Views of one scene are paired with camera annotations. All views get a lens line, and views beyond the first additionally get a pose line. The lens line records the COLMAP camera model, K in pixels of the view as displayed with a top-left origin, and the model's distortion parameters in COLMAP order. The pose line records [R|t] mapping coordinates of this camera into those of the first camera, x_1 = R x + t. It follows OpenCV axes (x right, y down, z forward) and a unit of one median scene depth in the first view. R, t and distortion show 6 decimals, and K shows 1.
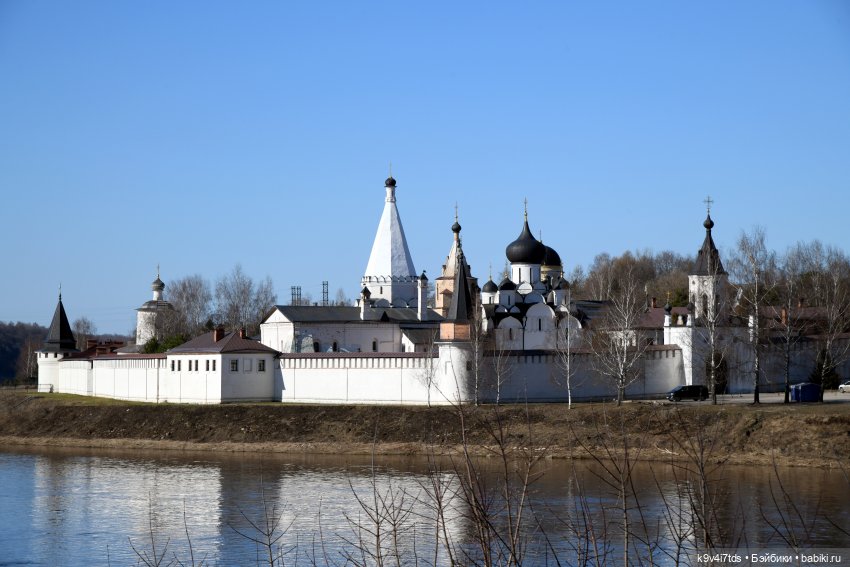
lens RADIAL K [[2455.8, 0, 428.2], [0, 2455.8, 314.2], [0, 0, 1]] dist [0.932658, 0.325648]
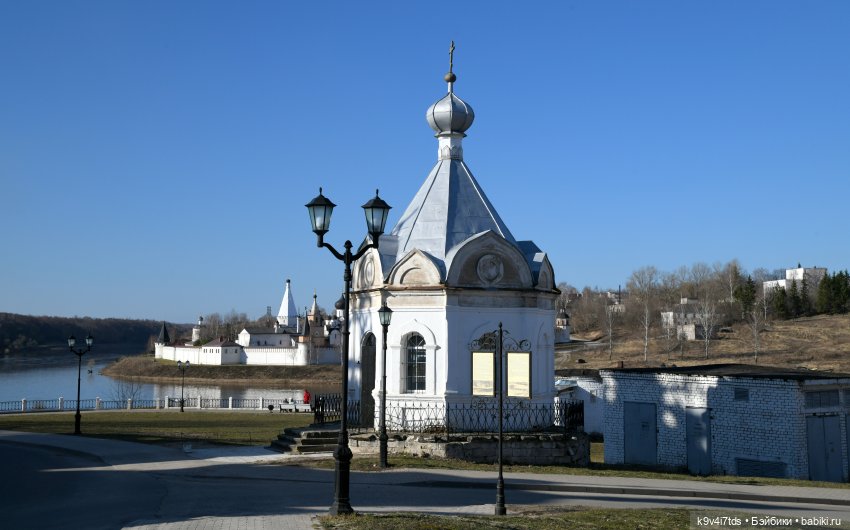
lens RADIAL K [[1176.8, 0, 425.0], [0, 1176.8, 265.0], [0, 0, 1]] dist [0.233210, 0.018941]
pose [[0.997647, 0.002503, 0.068511, 0.051830], [0.000174, 0.999238, -0.039030, -0.023155], [-0.068556, 0.038950, 0.996887, -0.340235]]
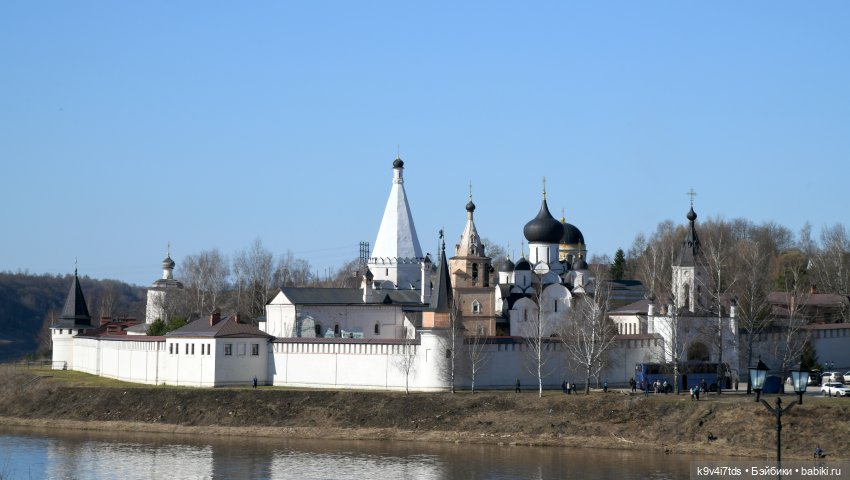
lens RADIAL K [[2910.3, 0, 425.0], [0, 2910.3, 240.0], [0, 0, 1]] dist [1.332278, -0.416504]
pose [[0.998971, 0.007520, -0.044715, 0.055308], [-0.007856, 0.999942, -0.007361, -0.015889], [0.044657, 0.007705, 0.998973, -0.204073]]
